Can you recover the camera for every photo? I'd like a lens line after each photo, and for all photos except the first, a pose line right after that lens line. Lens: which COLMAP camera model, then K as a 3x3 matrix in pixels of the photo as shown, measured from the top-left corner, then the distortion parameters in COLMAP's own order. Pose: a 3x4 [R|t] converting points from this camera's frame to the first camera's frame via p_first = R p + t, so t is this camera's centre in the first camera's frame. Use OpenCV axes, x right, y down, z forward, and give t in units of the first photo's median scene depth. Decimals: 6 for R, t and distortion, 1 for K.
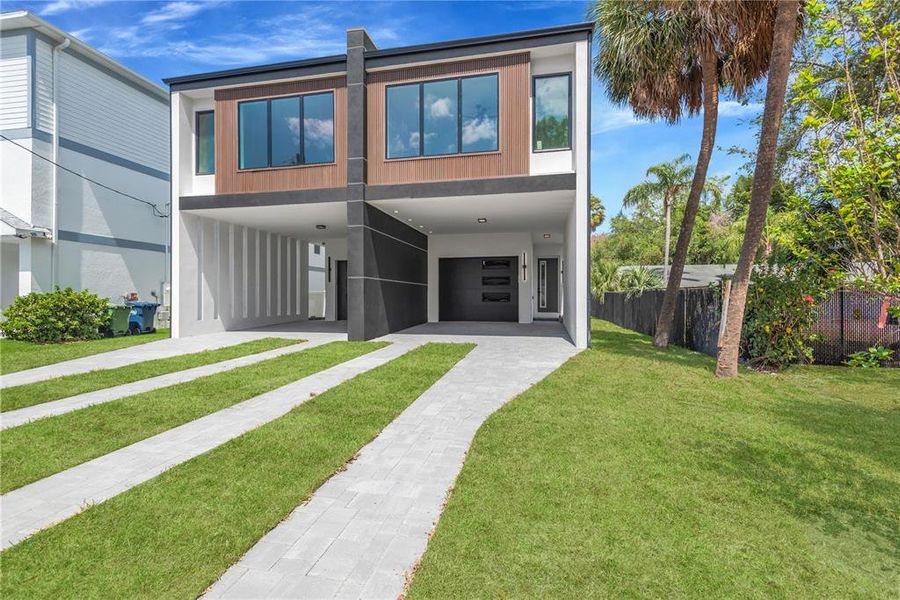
lens RADIAL K [[419.6, 0, 450.0], [0, 419.6, 300.0], [0, 0, 1]] dist [0.010549, -0.000123]
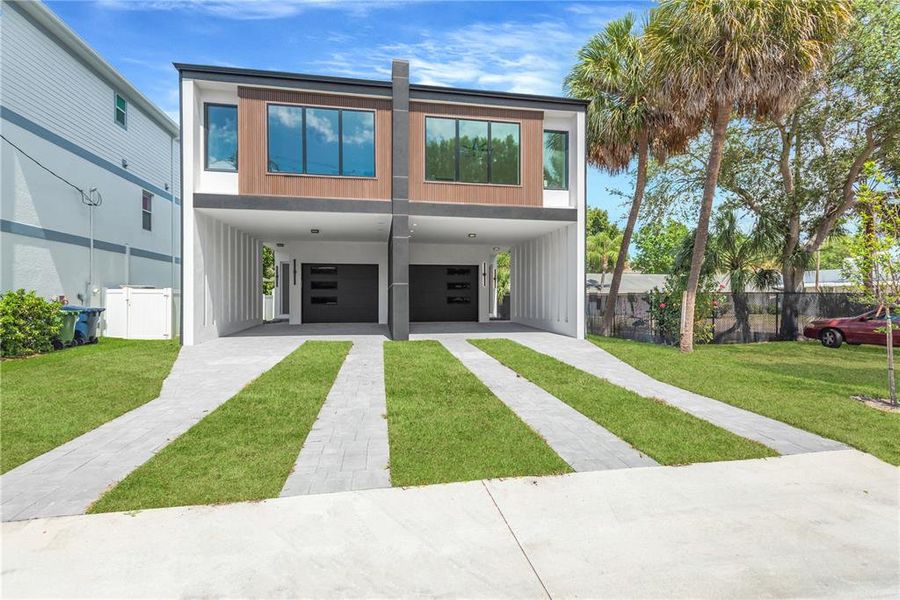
lens RADIAL K [[419.6, 0, 450.0], [0, 419.6, 300.0], [0, 0, 1]] dist [0.010549, -0.000123]
pose [[0.925877, -0.000472, 0.377824, -0.465907], [0.001975, 0.999992, -0.003592, -0.005019], [-0.377819, 0.004072, 0.925870, -0.070411]]
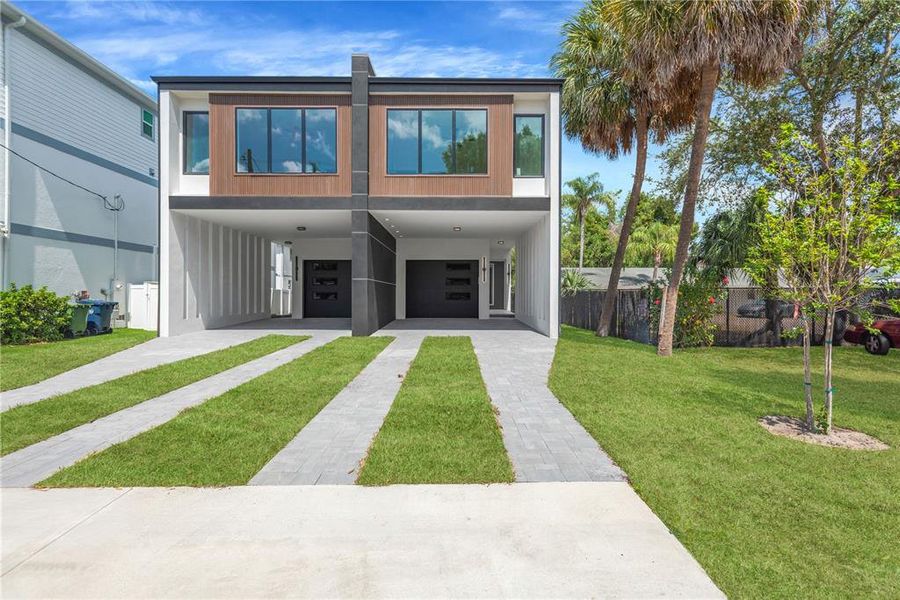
lens RADIAL K [[420.7, 0, 451.4], [0, 420.7, 296.6], [0, 0, 1]] dist [0.009143, 0.000234]
pose [[0.976855, 0.002392, 0.213890, -0.199907], [-0.002071, 0.999996, -0.001725, -0.004955], [-0.213893, 0.001242, 0.976856, -0.121299]]
